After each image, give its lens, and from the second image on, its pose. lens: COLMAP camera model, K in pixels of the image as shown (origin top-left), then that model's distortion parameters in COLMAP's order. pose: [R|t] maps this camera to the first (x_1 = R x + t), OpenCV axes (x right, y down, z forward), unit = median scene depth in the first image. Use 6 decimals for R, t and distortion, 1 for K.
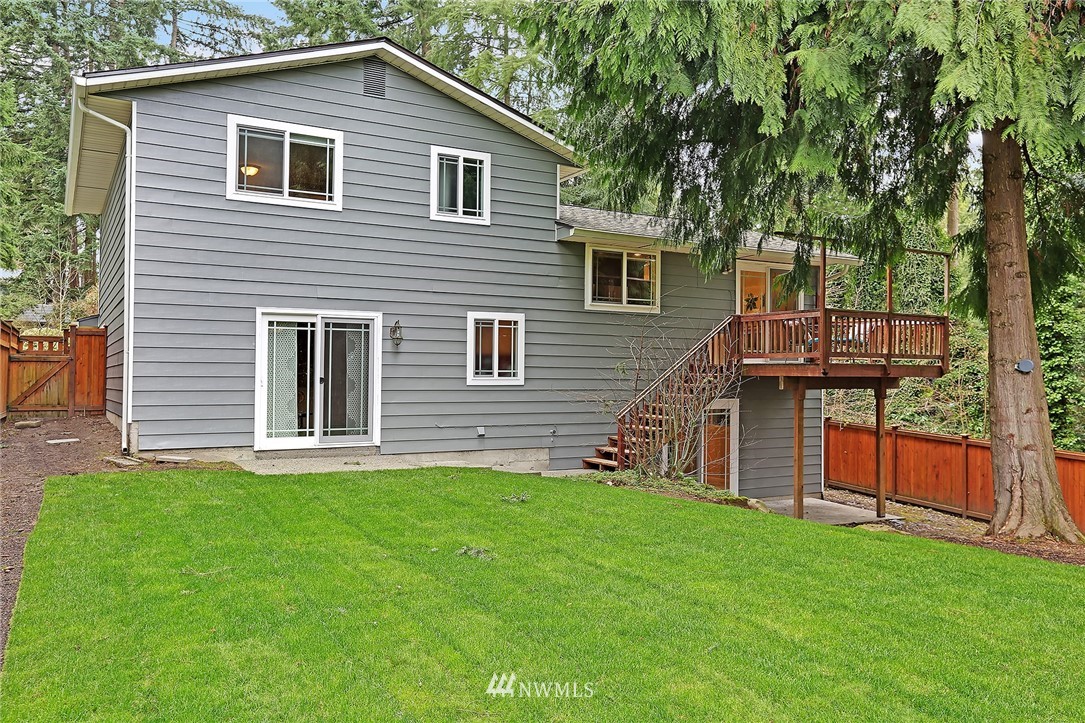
lens RADIAL K [[822.9, 0, 542.5], [0, 822.9, 361.5], [0, 0, 1]] dist [0.045335, 0.001279]
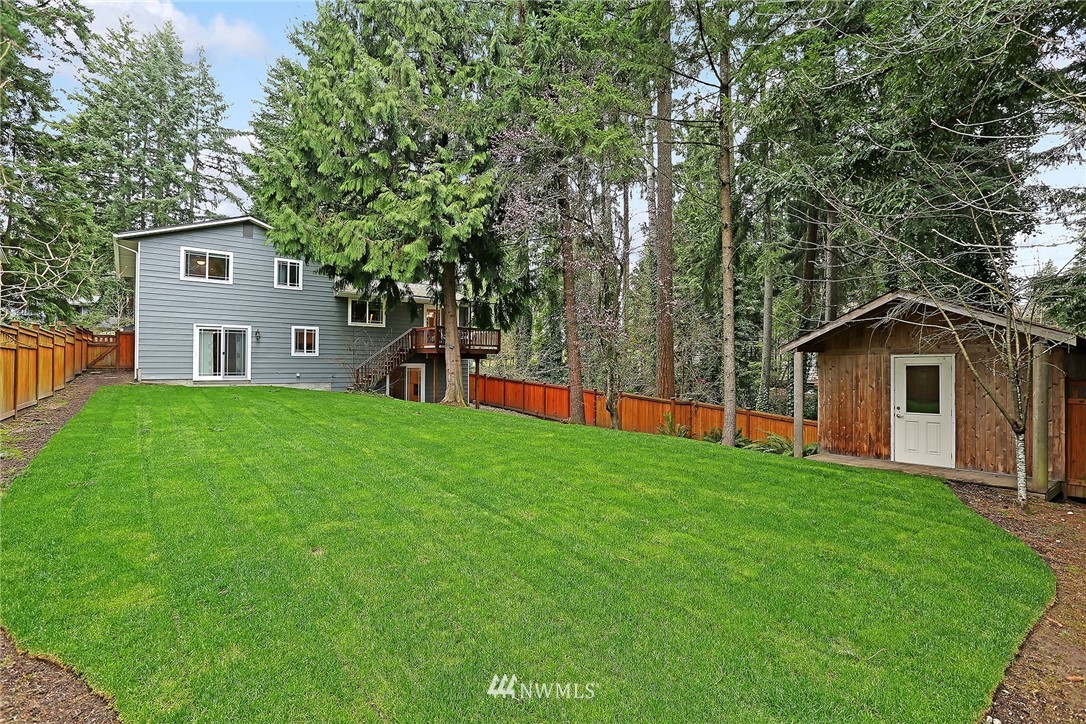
lens RADIAL K [[524.1, 0, 543.0], [0, 524.1, 362.0], [0, 0, 1]] dist [-0.000698, -0.000161]
pose [[0.990201, 0.000489, 0.139648, 0.445325], [-0.002306, 0.999915, 0.012851, 0.025935], [-0.139630, -0.013047, 0.990118, -0.662451]]
